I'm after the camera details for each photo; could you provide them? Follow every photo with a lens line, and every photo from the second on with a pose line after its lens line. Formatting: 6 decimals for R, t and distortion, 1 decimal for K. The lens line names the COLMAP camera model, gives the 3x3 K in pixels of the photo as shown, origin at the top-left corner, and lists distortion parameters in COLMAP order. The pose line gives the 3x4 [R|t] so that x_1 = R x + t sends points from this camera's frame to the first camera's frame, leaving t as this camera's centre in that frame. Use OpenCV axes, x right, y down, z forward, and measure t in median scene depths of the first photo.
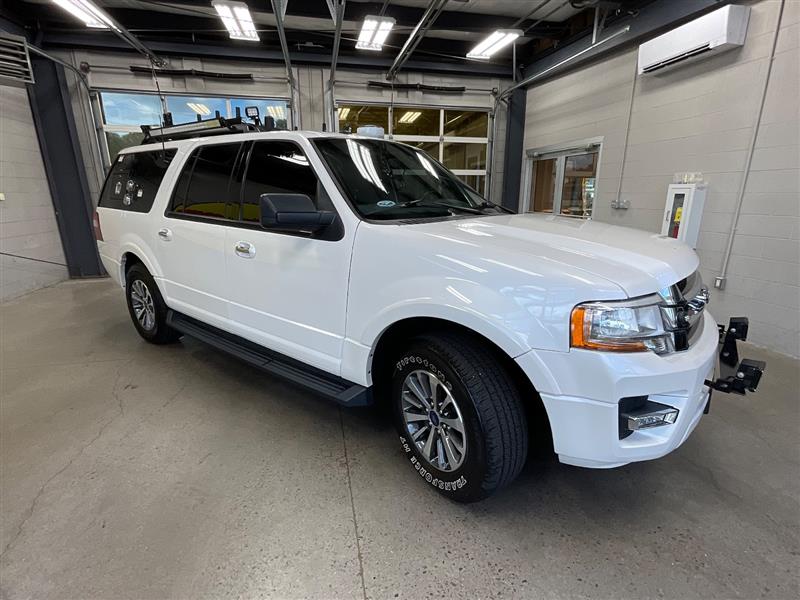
lens RADIAL K [[400.6, 0, 401.1], [0, 400.6, 298.3], [0, 0, 1]] dist [0.002968, -0.000163]
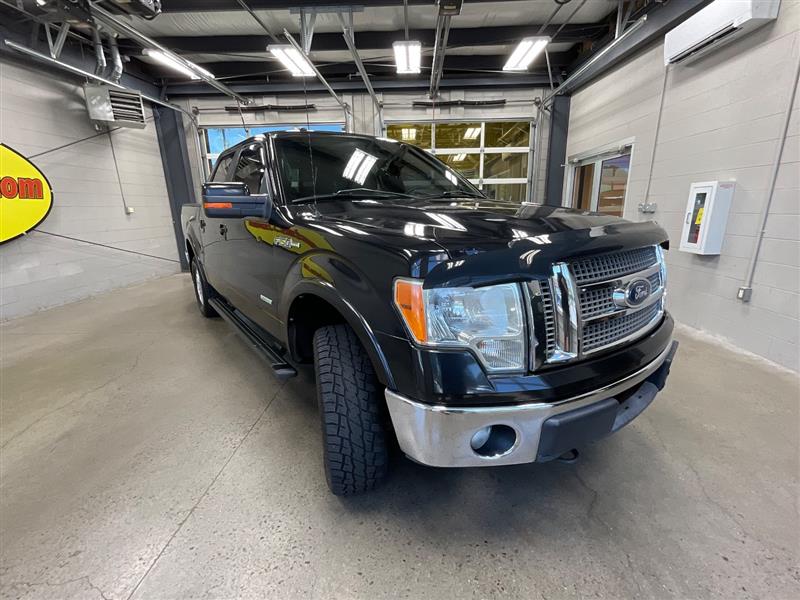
lens RADIAL K [[358.9, 0, 401.7], [0, 358.9, 298.8], [0, 0, 1]] dist [0.001416, 0.001146]
pose [[0.967993, 0.045589, -0.246801, 0.181193], [-0.046972, 0.998896, 0.000285, 0.005043], [0.246541, 0.011316, 0.969066, 0.039686]]
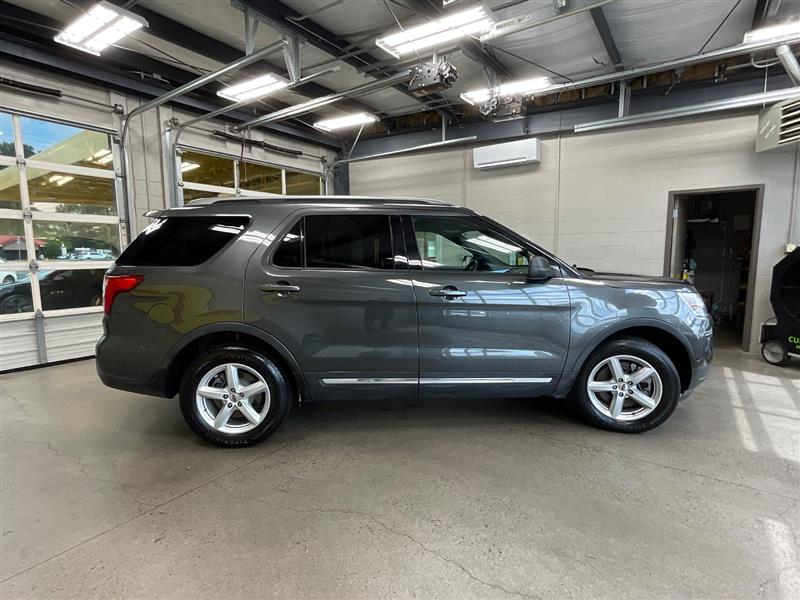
lens RADIAL K [[417.9, 0, 401.0], [0, 417.9, 298.1], [0, 0, 1]] dist [0.003206, -0.000010]
pose [[0.736770, -0.080905, 0.671285, -0.492995], [0.182922, 0.979643, -0.082697, -0.019941], [-0.650930, 0.183722, 0.736571, 0.120748]]
